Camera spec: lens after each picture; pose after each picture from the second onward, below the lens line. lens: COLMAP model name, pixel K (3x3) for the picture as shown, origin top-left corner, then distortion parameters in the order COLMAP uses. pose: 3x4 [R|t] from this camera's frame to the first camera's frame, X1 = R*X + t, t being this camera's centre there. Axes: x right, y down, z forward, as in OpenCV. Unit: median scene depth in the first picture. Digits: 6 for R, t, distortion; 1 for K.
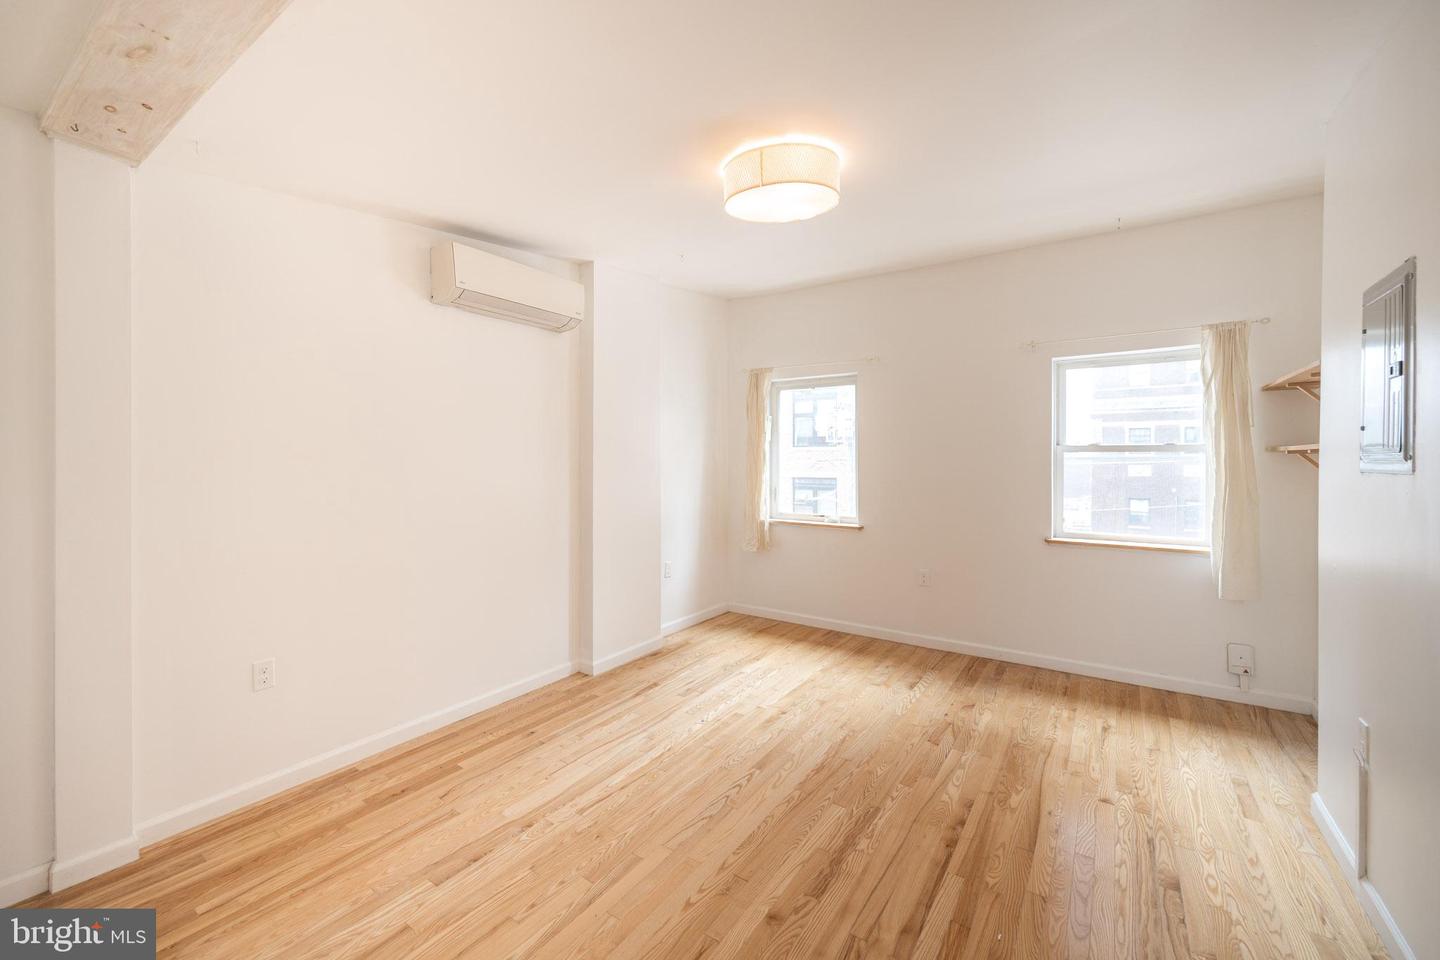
lens RADIAL K [[579.9, 0, 719.0], [0, 579.9, 460.3], [0, 0, 1]] dist [0.000571, -0.000040]
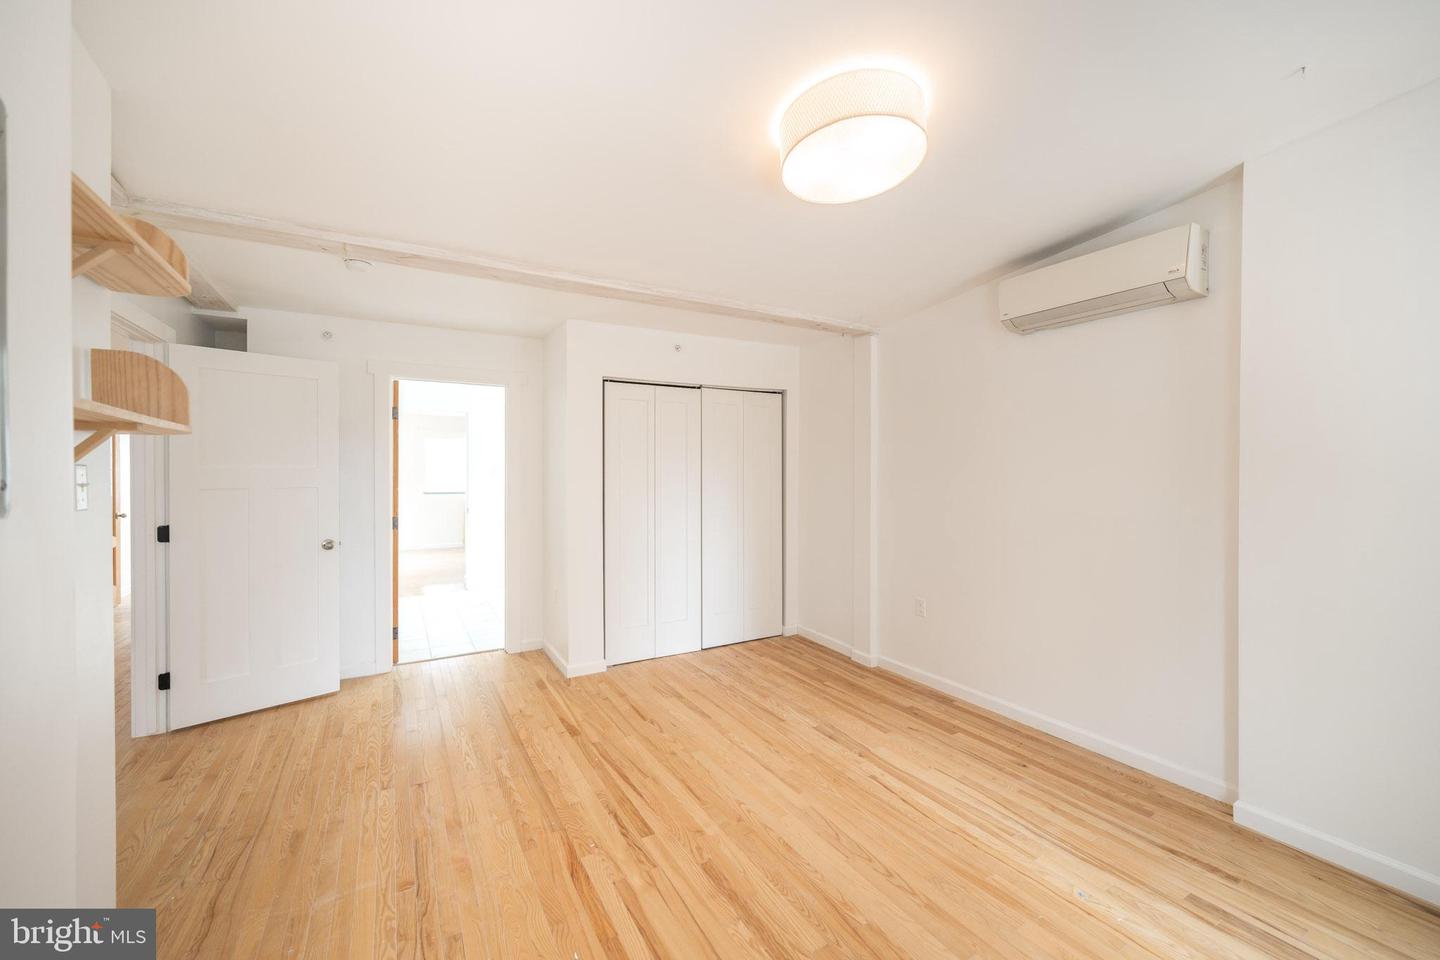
lens RADIAL K [[573.4, 0, 725.8], [0, 573.4, 473.2], [0, 0, 1]] dist [-0.002128, -0.000249]
pose [[-0.428140, 0.001295, -0.903711, 0.691508], [-0.004800, 0.999982, 0.003707, -0.009174], [0.903700, 0.005925, -0.428126, 0.903487]]
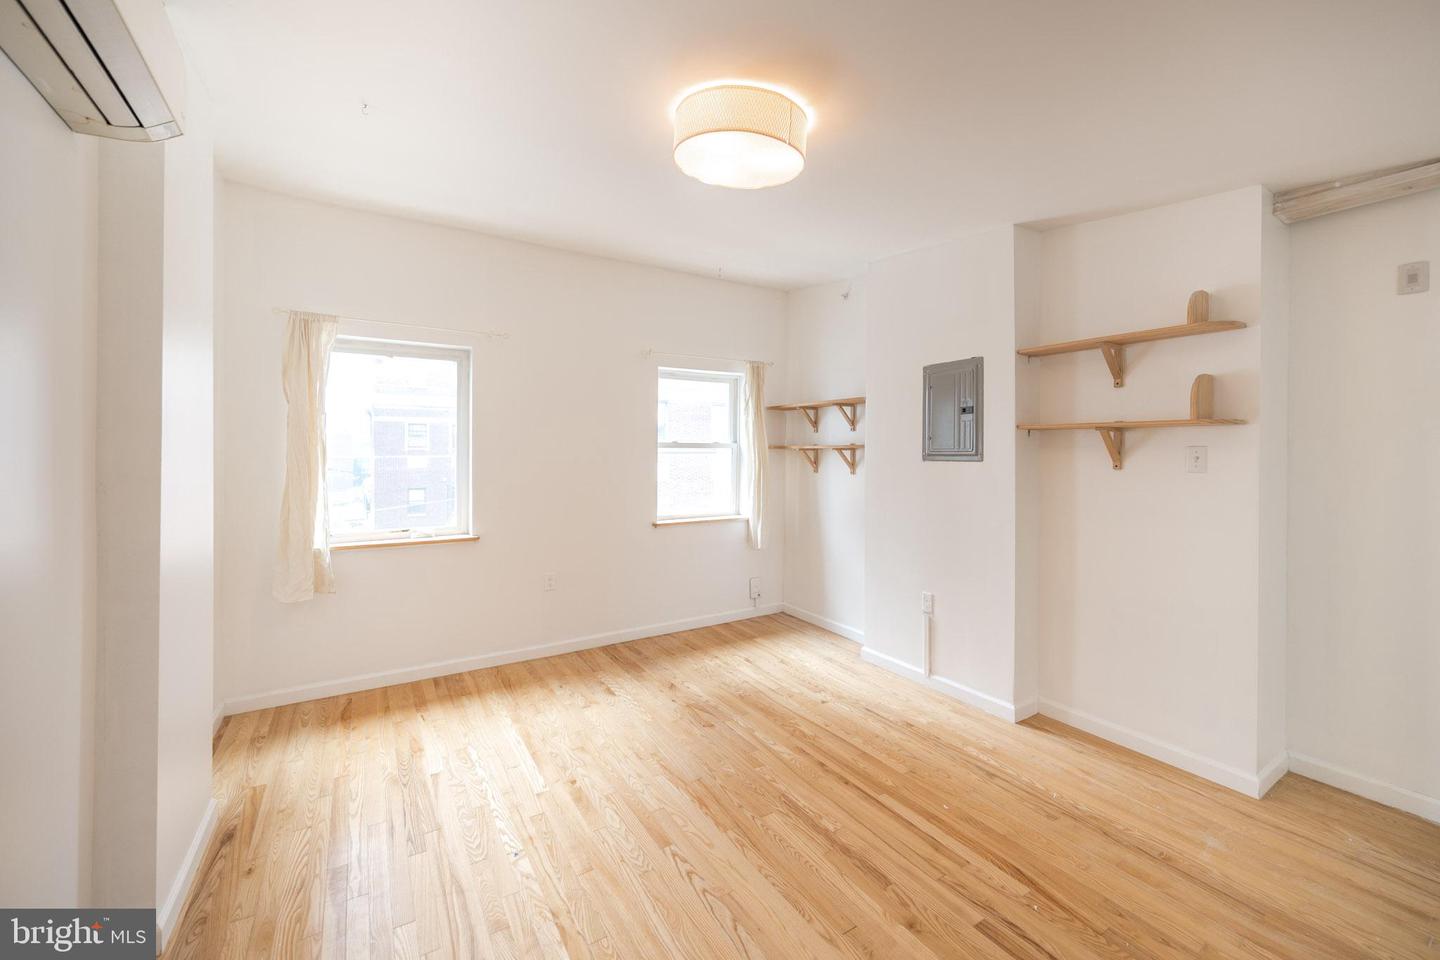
lens RADIAL K [[574.9, 0, 727.5], [0, 574.9, 452.1], [0, 0, 1]] dist [-0.001848, -0.000359]
pose [[0.392460, 0.000105, 0.919769, -0.524591], [0.001083, 0.999999, -0.000577, -0.005923], [-0.919768, 0.001222, 0.392460, 0.515473]]
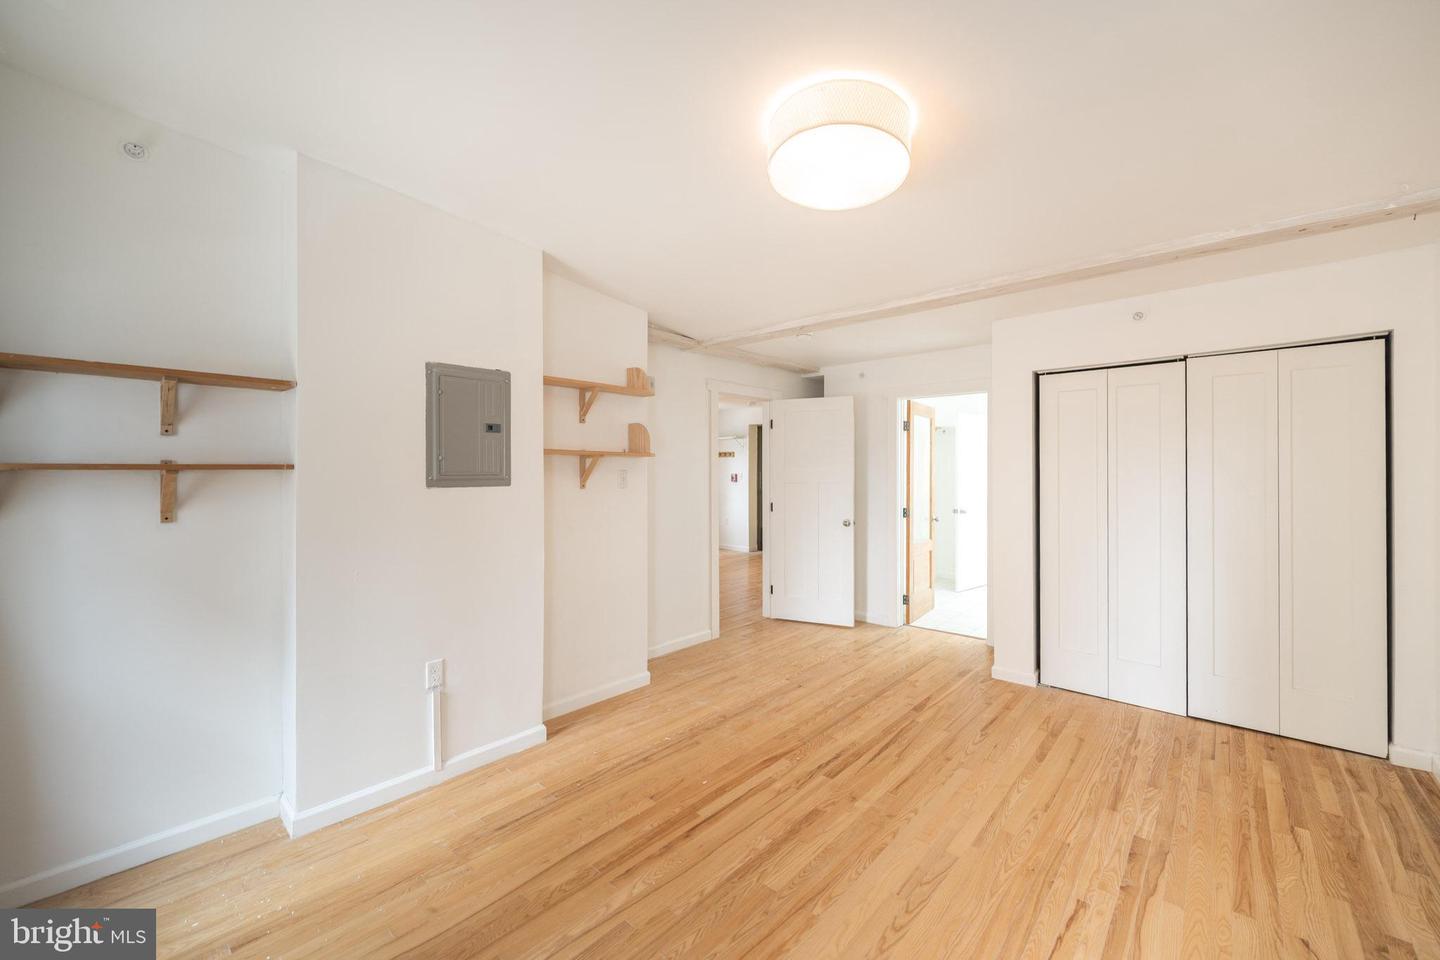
lens RADIAL K [[573.4, 0, 725.8], [0, 573.4, 473.2], [0, 0, 1]] dist [-0.002128, -0.000249]
pose [[-0.991938, -0.000447, 0.126723, 0.125018], [0.000700, 0.999959, 0.009002, -0.018018], [-0.126722, 0.009018, -0.991897, 1.385765]]
